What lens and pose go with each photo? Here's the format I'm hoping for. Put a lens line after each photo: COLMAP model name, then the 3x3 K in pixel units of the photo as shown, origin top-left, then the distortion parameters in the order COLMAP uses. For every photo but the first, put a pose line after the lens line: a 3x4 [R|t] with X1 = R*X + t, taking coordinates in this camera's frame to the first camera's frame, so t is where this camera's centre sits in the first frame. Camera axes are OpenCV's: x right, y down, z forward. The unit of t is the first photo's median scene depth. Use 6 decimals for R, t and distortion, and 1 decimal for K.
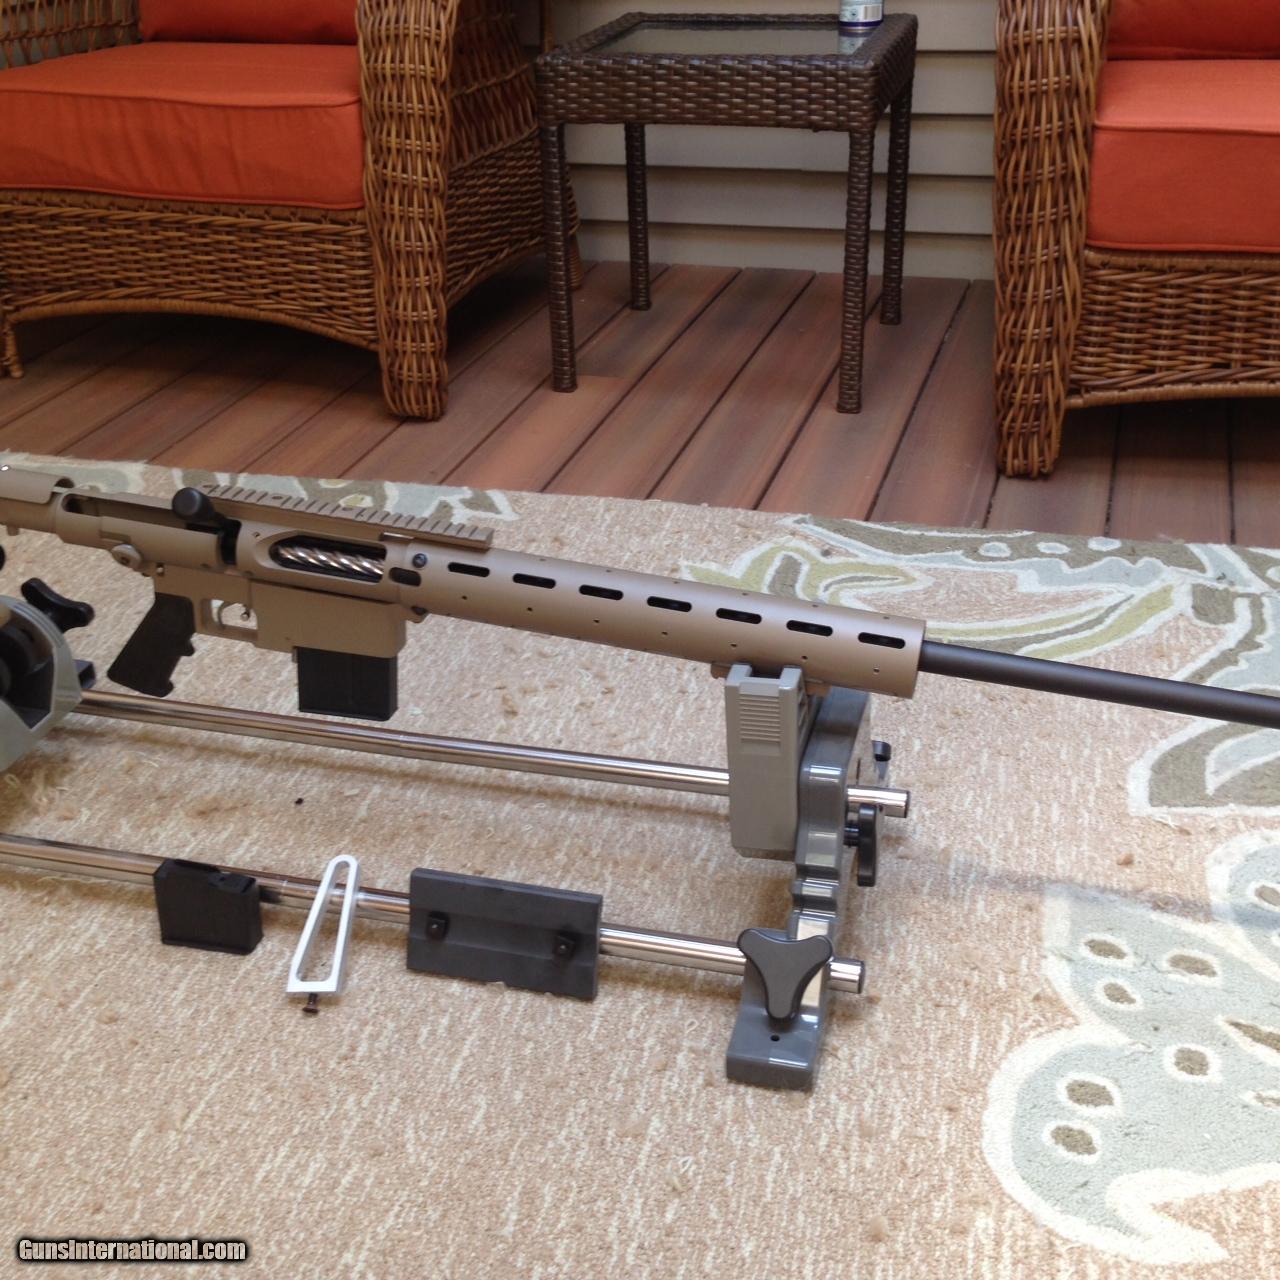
lens RADIAL K [[1711.6, 0, 636.1], [0, 1711.6, 630.7], [0, 0, 1]] dist [0.133590, 0.000000]
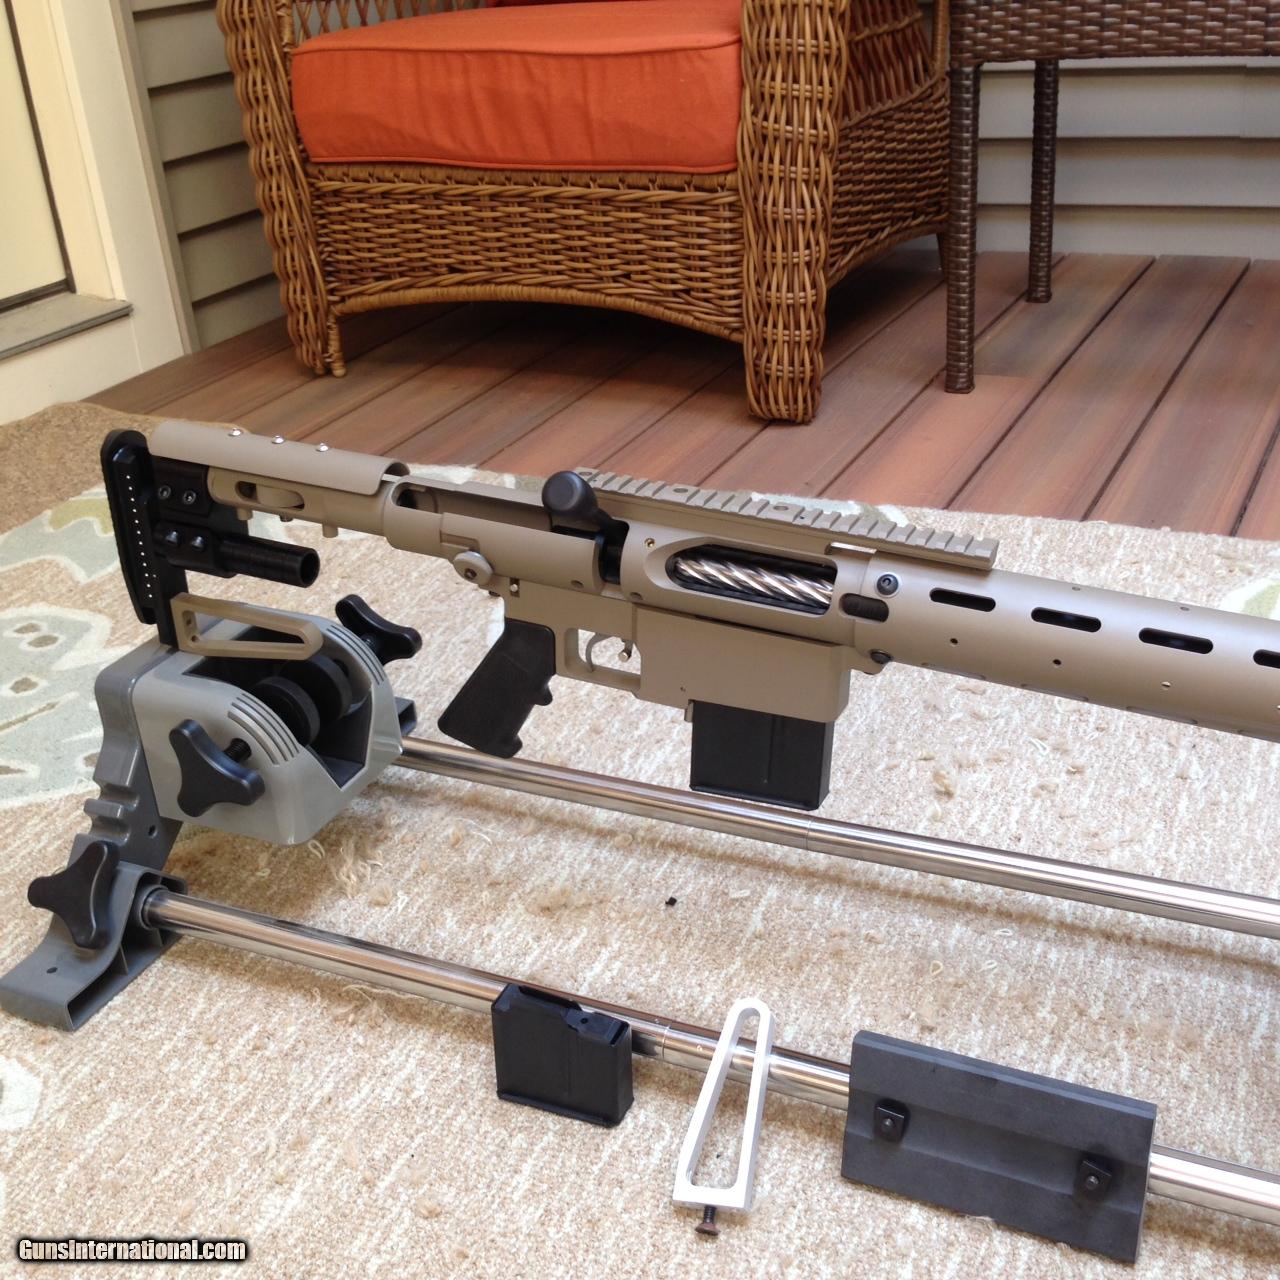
lens RADIAL K [[1711.6, 0, 648.2], [0, 1711.6, 644.6], [0, 0, 1]] dist [0.133590, 0.000000]
pose [[0.987191, 0.037121, -0.155165, -0.089539], [-0.039129, 0.999185, -0.009910, -0.005078], [0.154671, 0.015854, 0.987839, 0.245424]]
